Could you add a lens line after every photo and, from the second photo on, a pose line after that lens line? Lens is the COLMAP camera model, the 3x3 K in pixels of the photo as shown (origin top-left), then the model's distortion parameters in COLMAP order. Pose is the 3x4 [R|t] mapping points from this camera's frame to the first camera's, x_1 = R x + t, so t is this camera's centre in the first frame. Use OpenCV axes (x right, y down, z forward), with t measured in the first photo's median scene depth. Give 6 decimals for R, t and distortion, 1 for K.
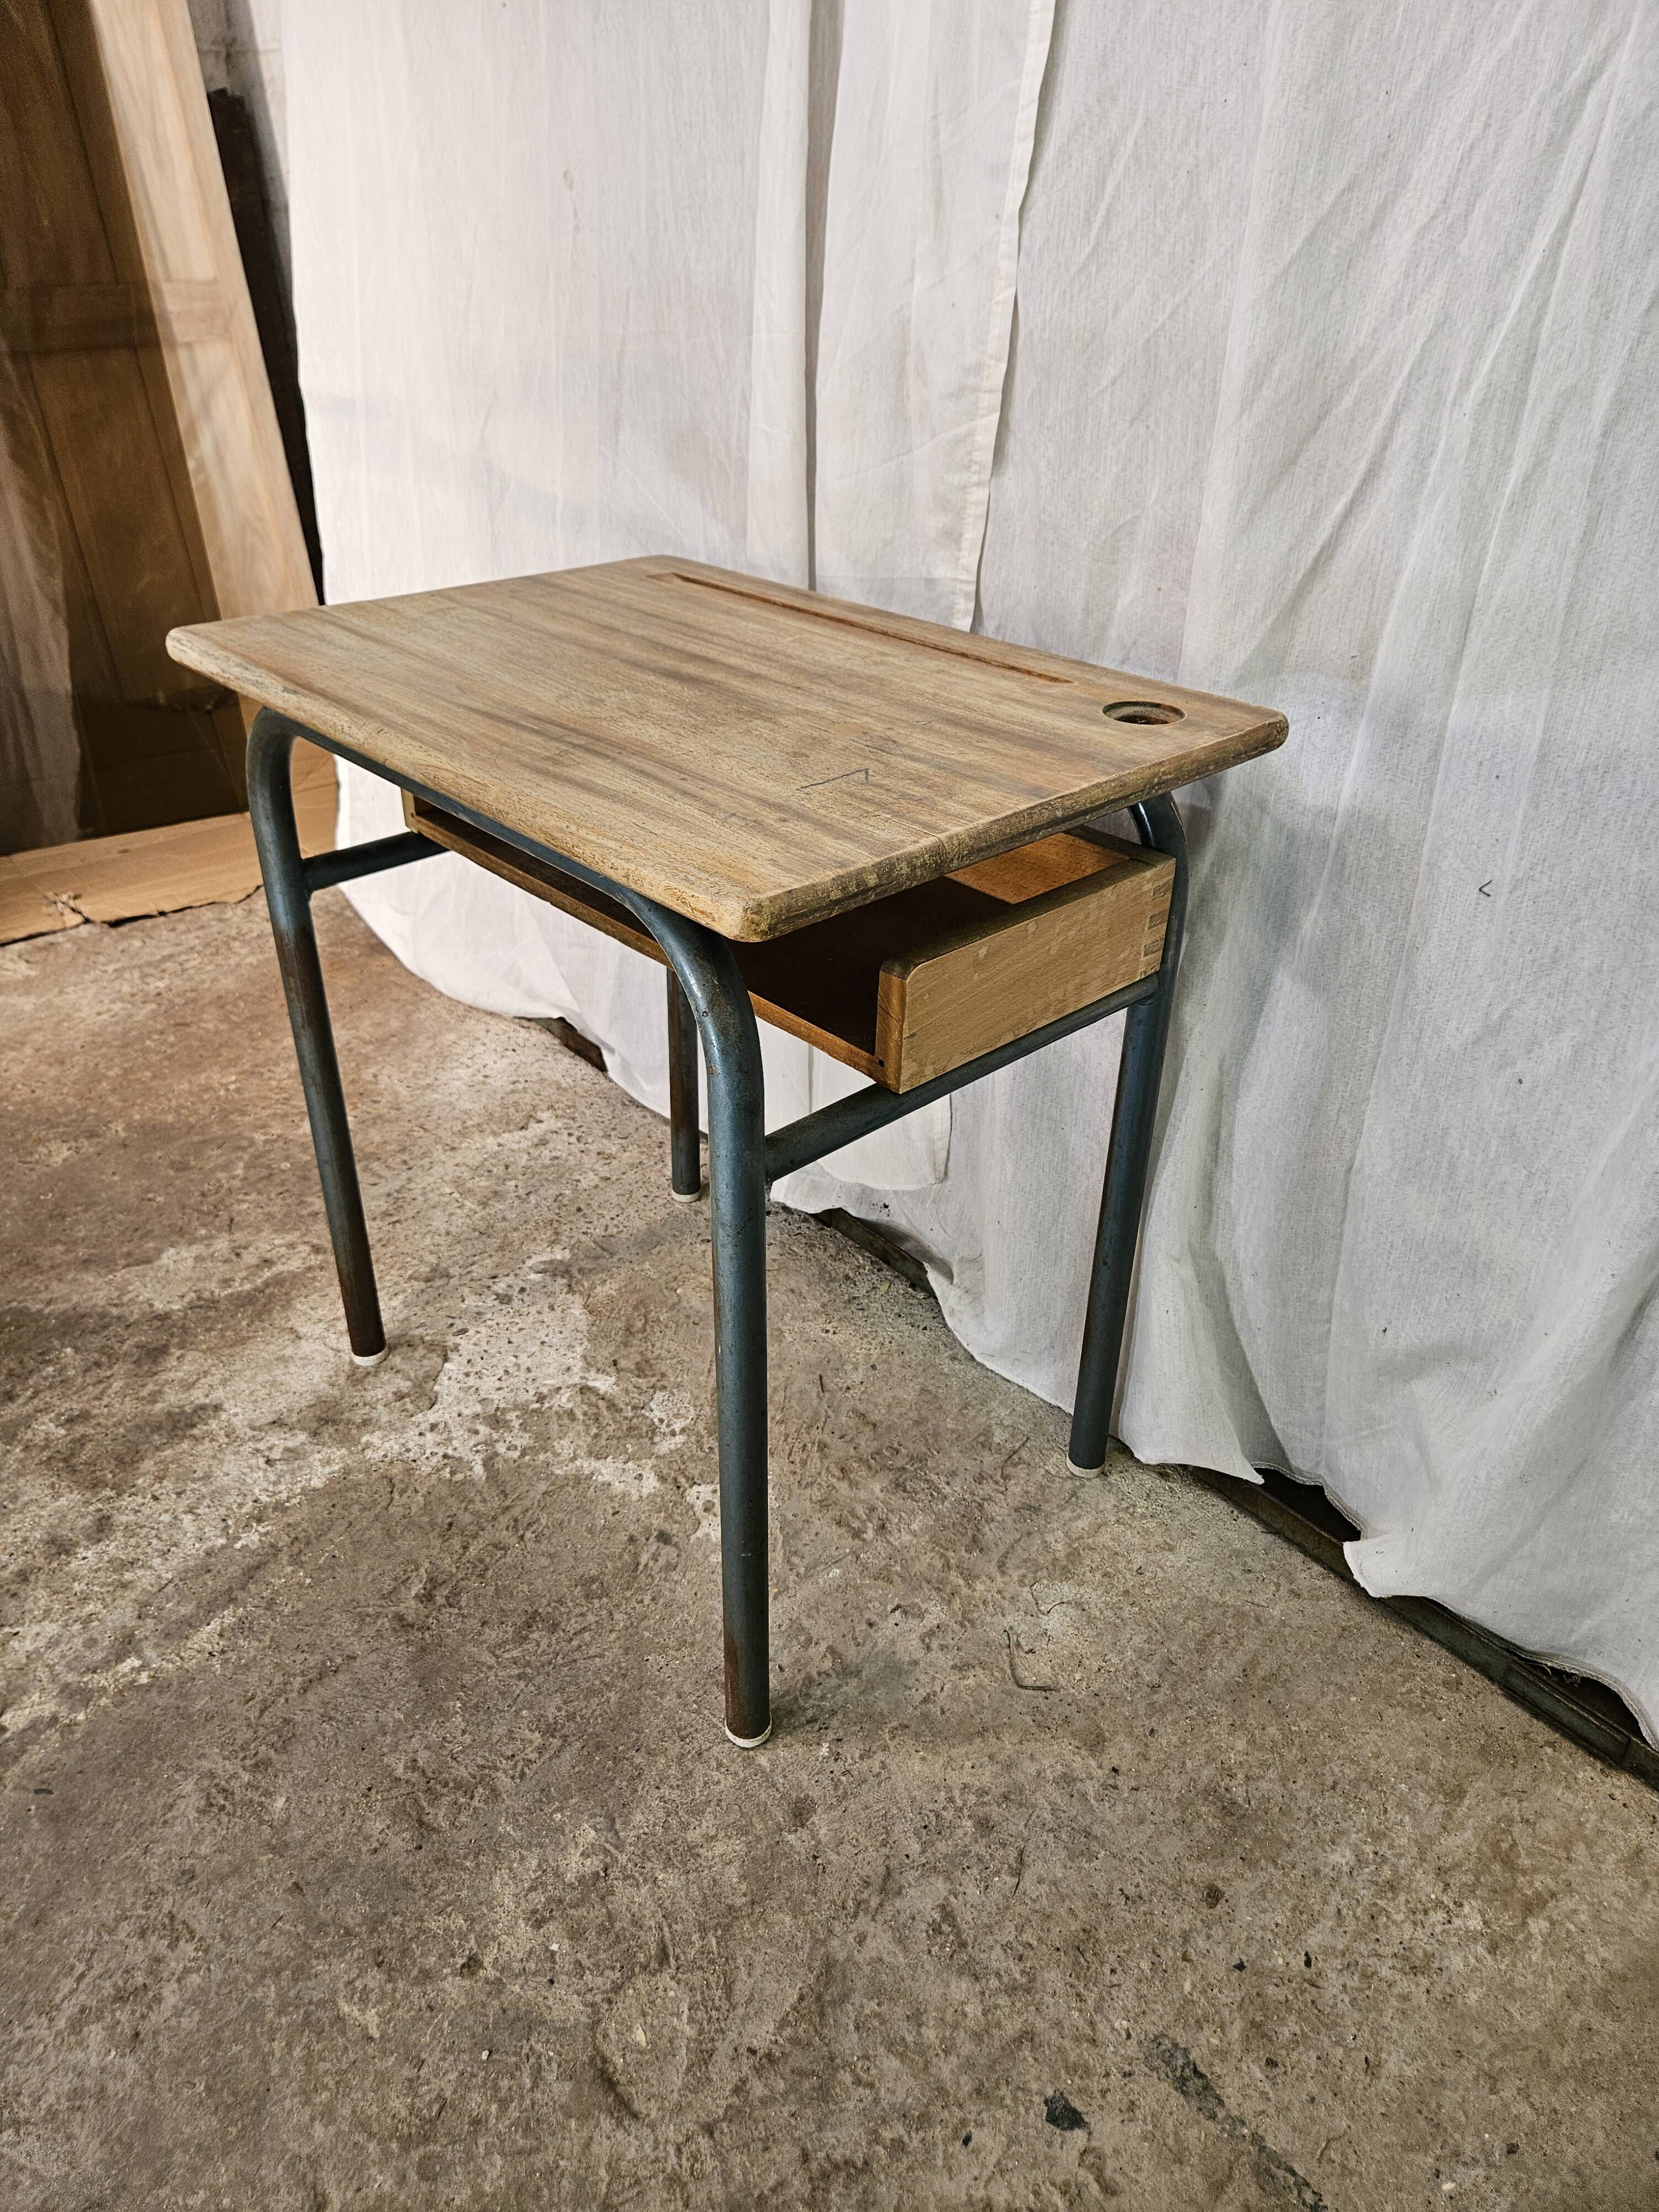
lens RADIAL K [[1488.8, 0, 805.7], [0, 1488.8, 1089.9], [0, 0, 1]] dist [0.067499, -0.057851]
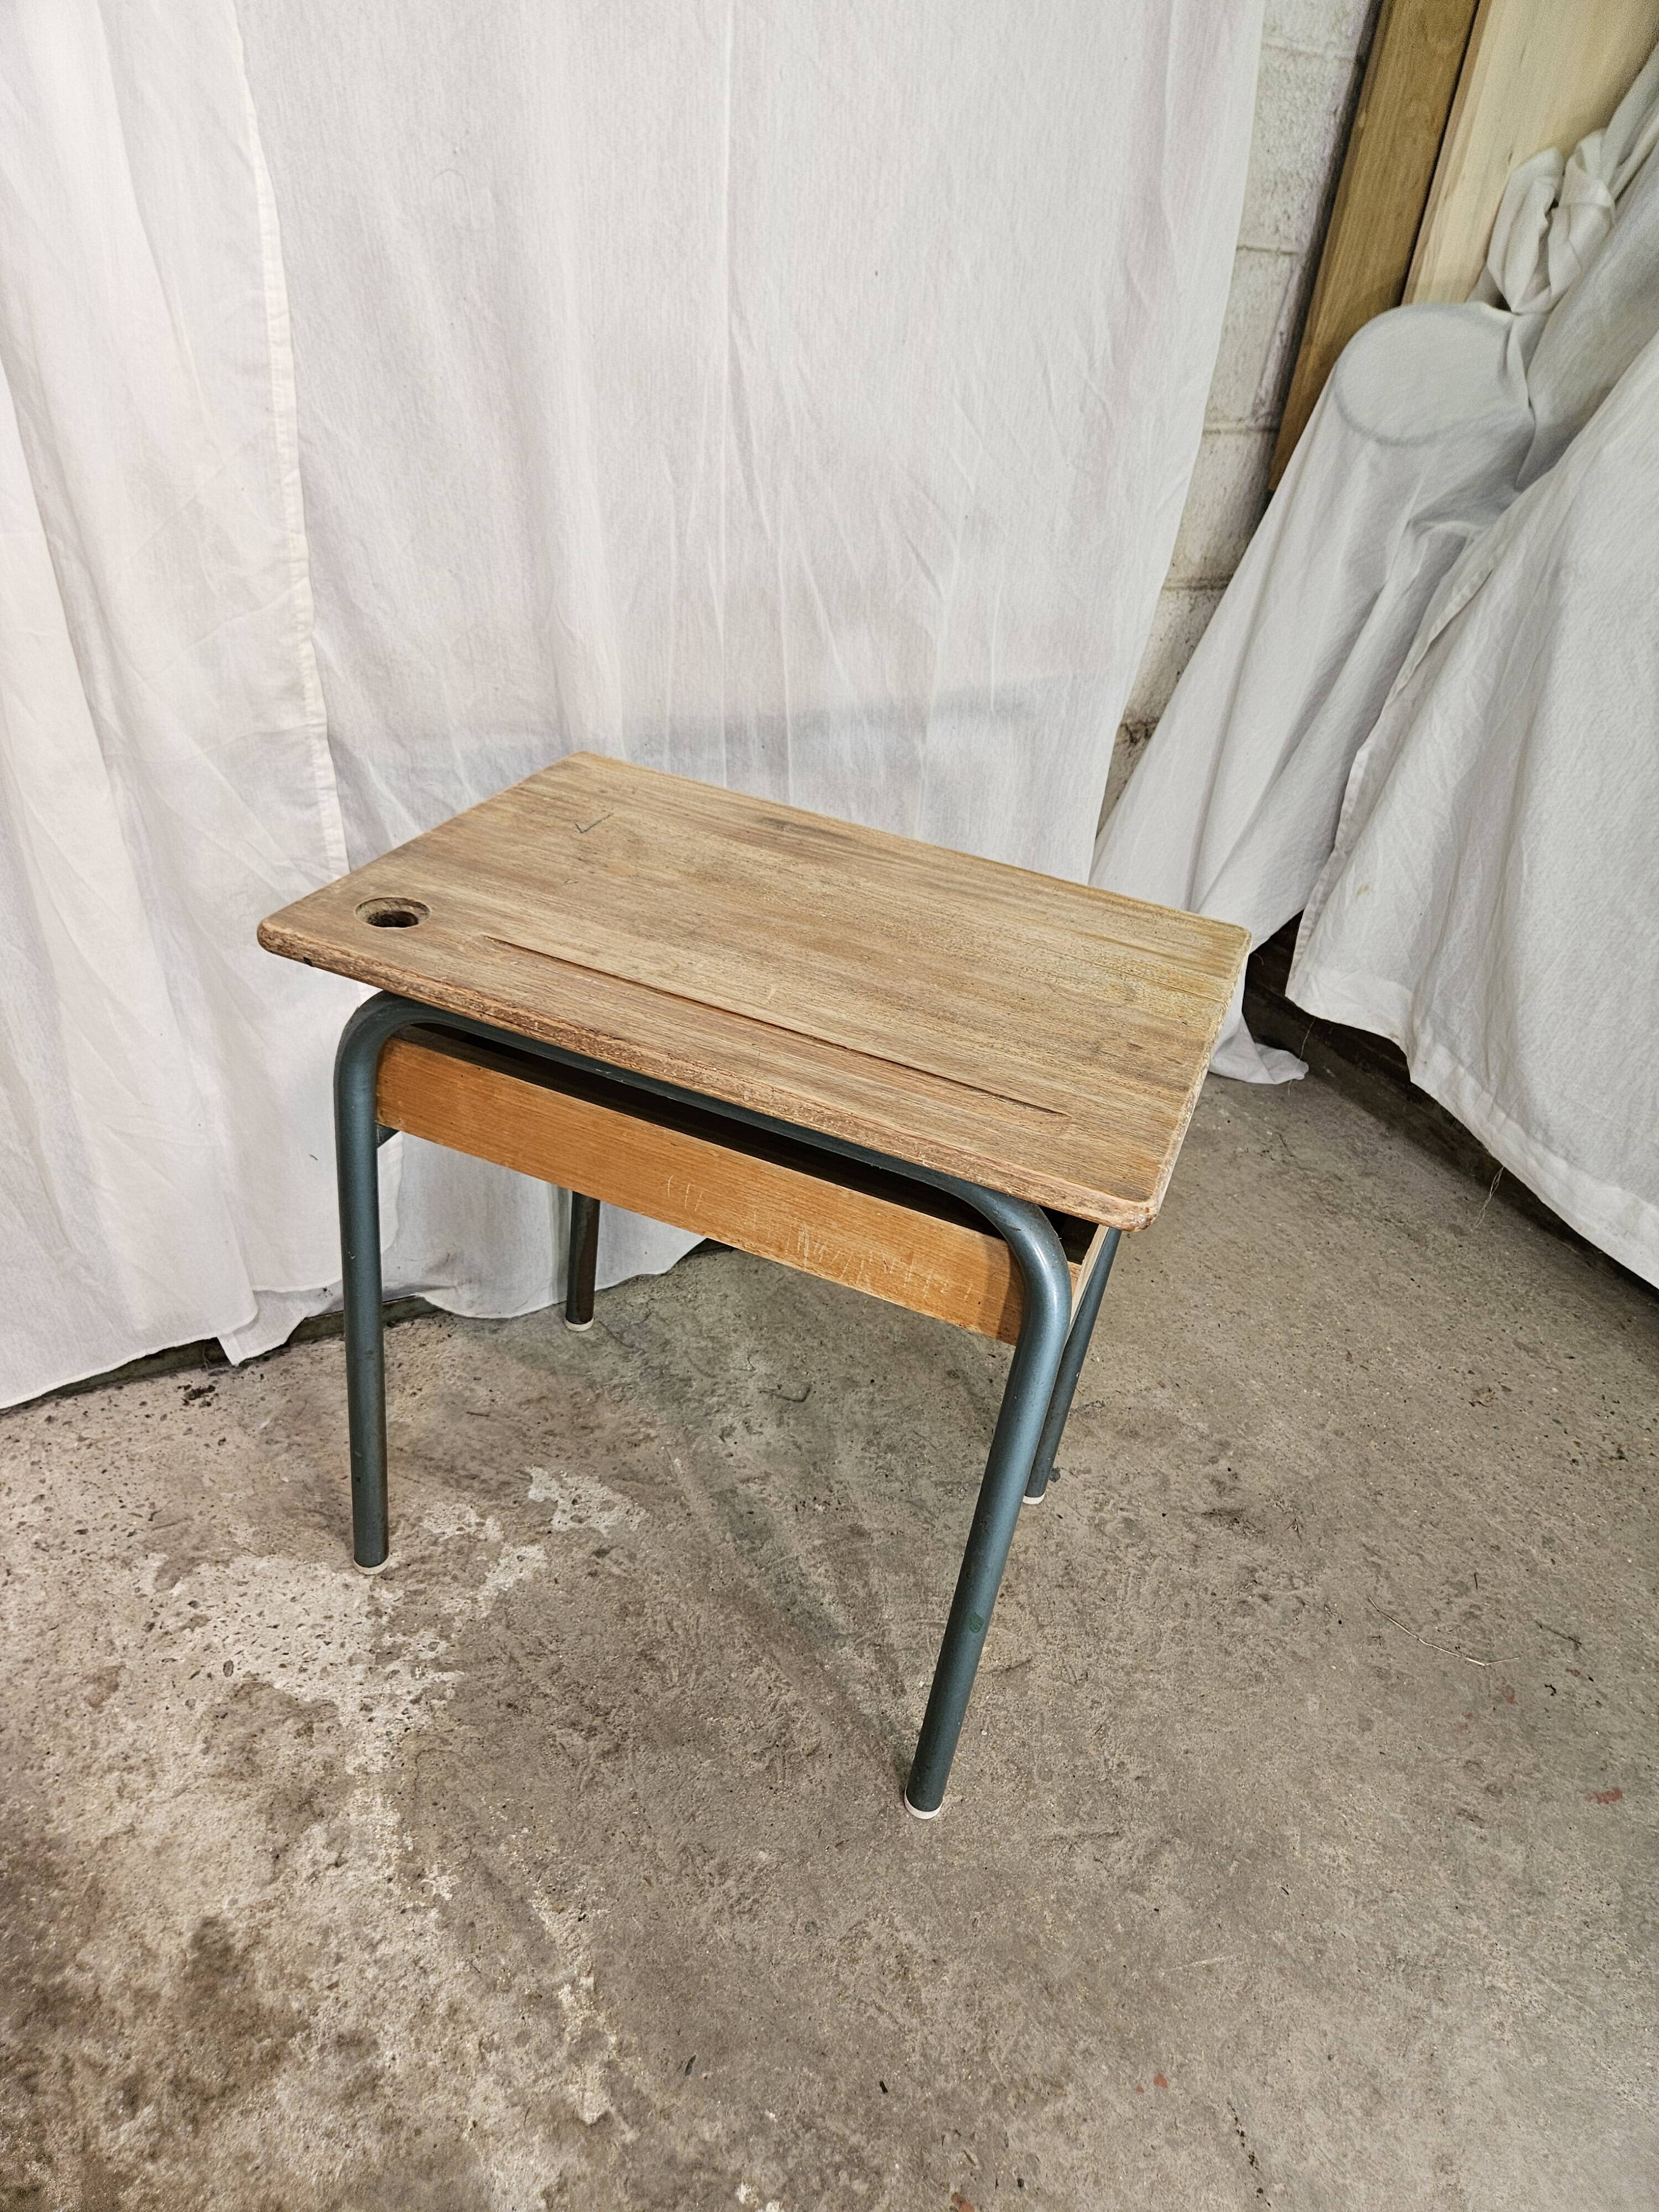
lens RADIAL K [[1488.8, 0, 819.9], [0, 1488.8, 1111.3], [0, 0, 1]] dist [0.067499, -0.057851]
pose [[0.229720, -0.511635, 0.827924, -0.904726], [0.391294, 0.827446, 0.402769, -0.421818], [-0.891133, 0.231437, 0.390281, 0.318816]]
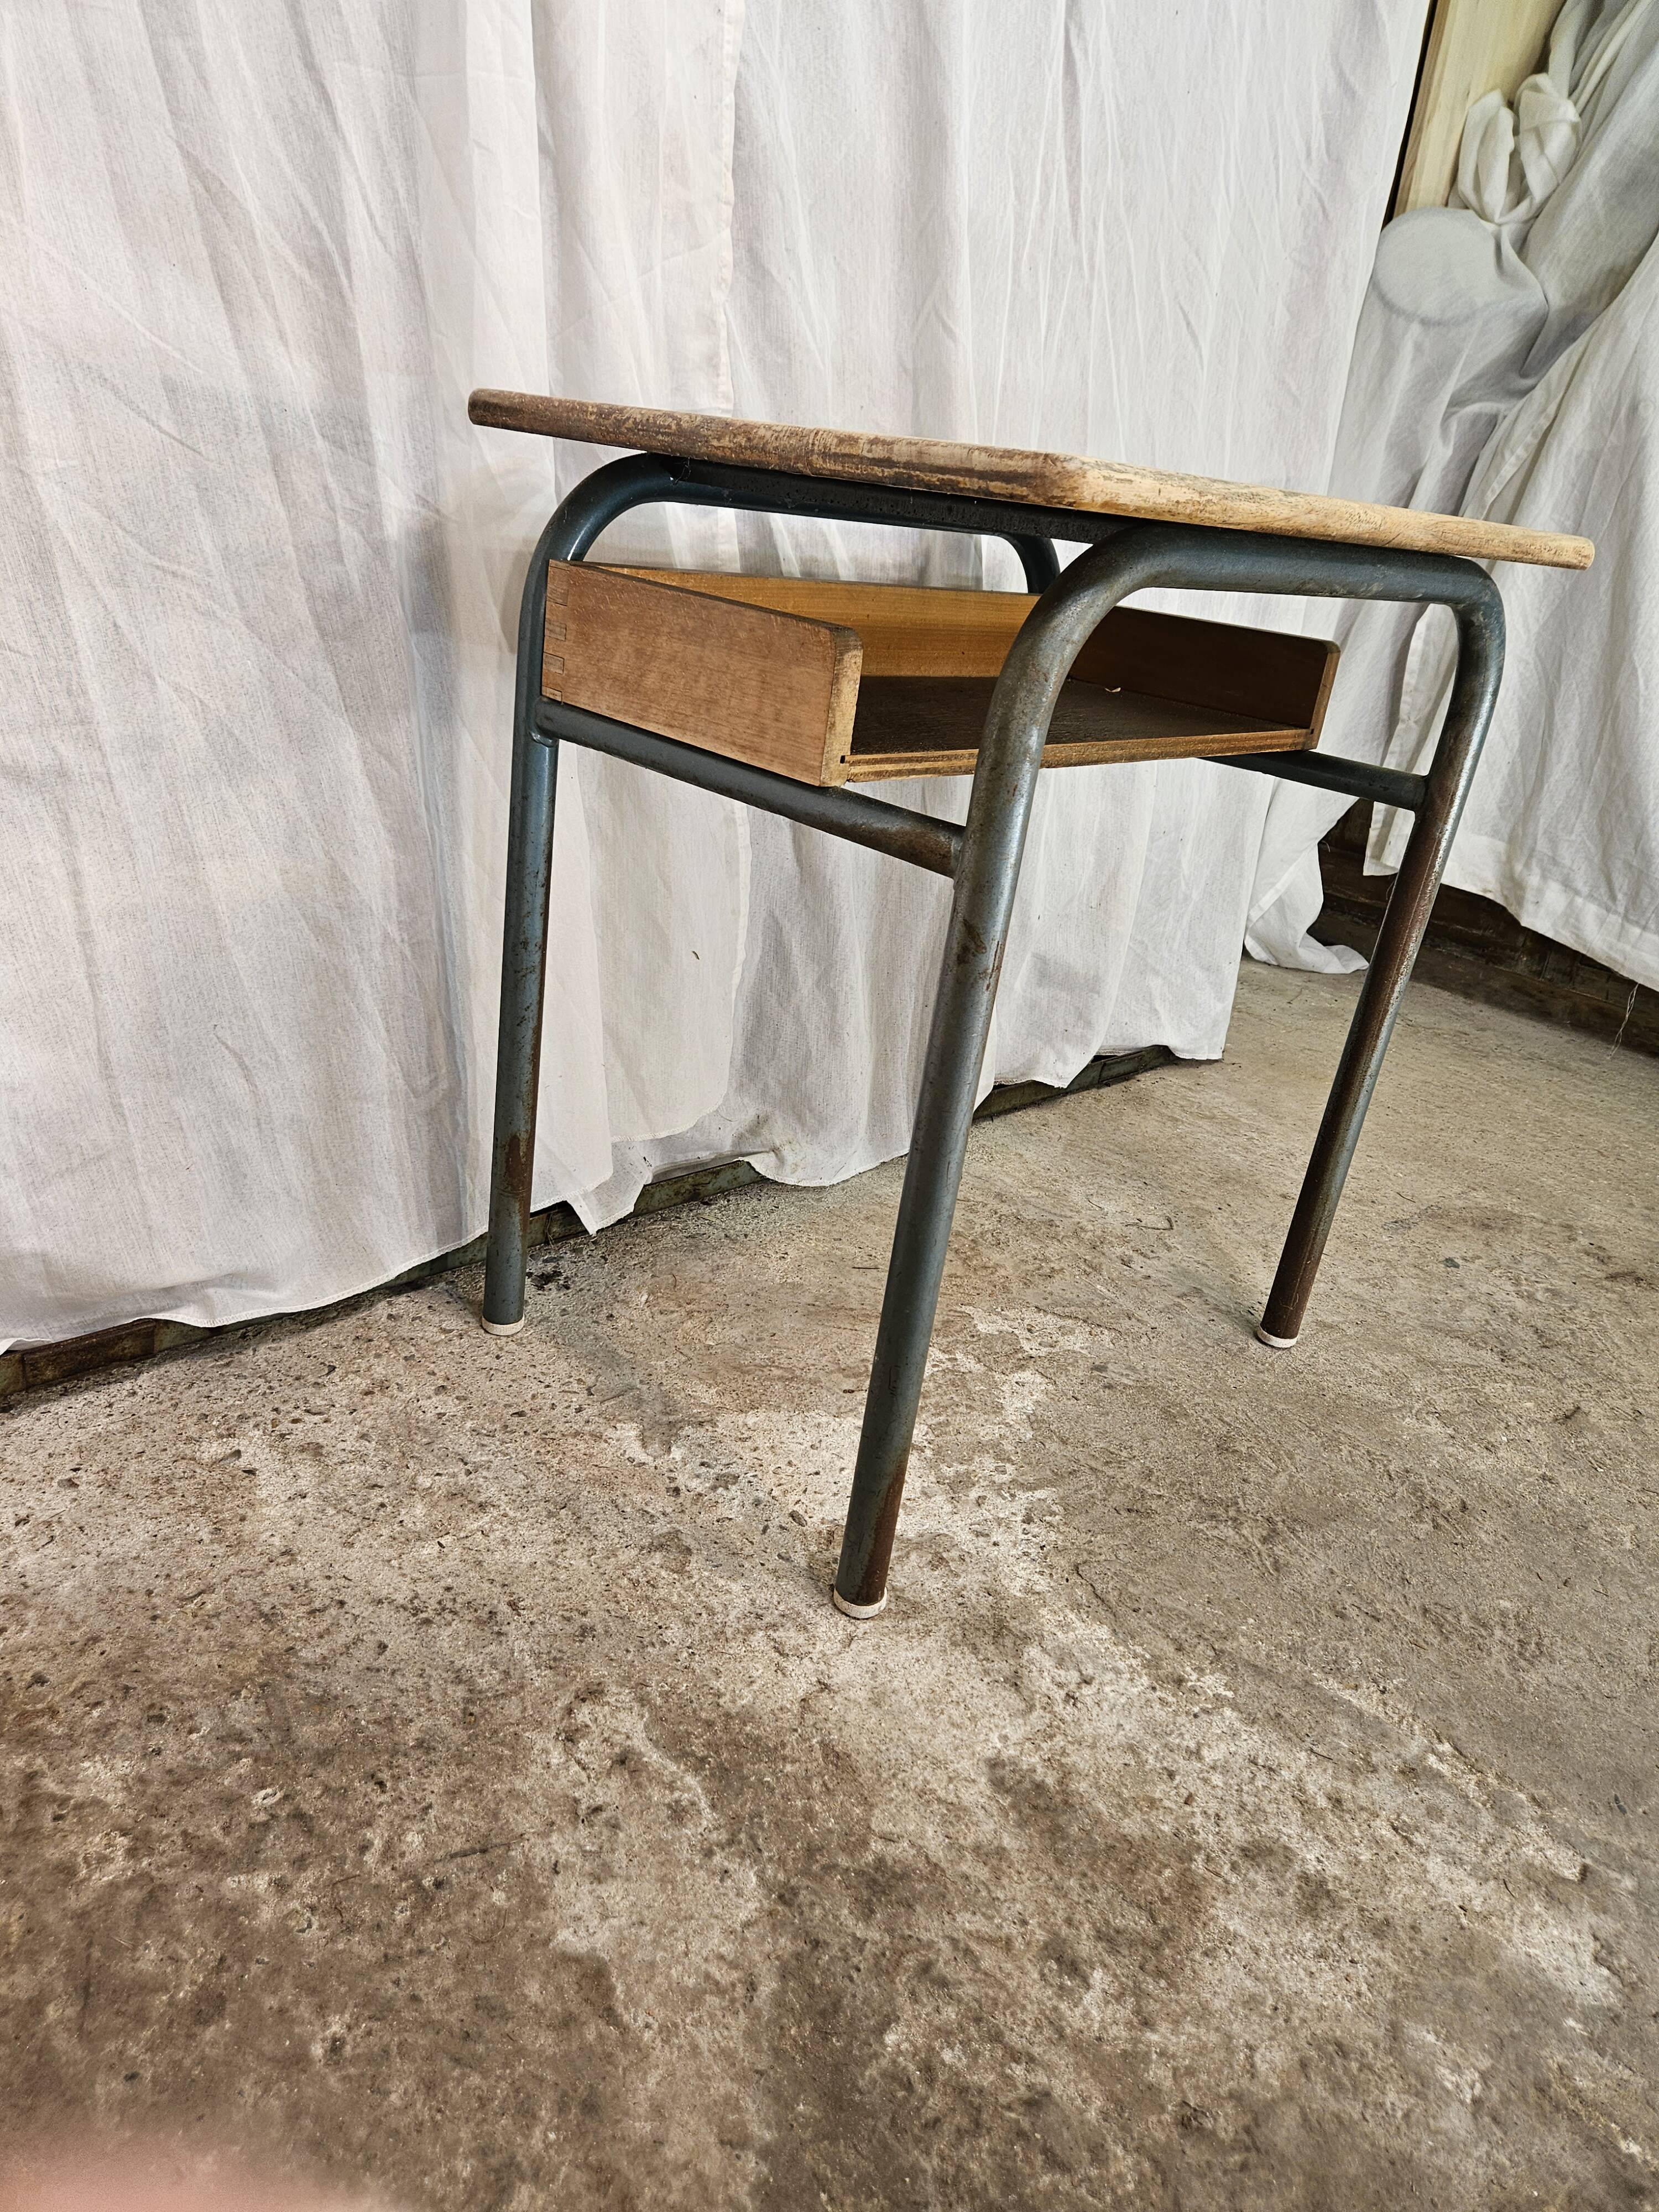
lens RADIAL K [[1488.8, 0, 799.4], [0, 1488.8, 1102.8], [0, 0, 1]] dist [0.067499, -0.057851]
pose [[-0.030179, -0.409856, 0.911651, -0.986469], [0.400669, 0.830623, 0.386692, -0.338973], [-0.915726, 0.376940, 0.139149, 1.031556]]
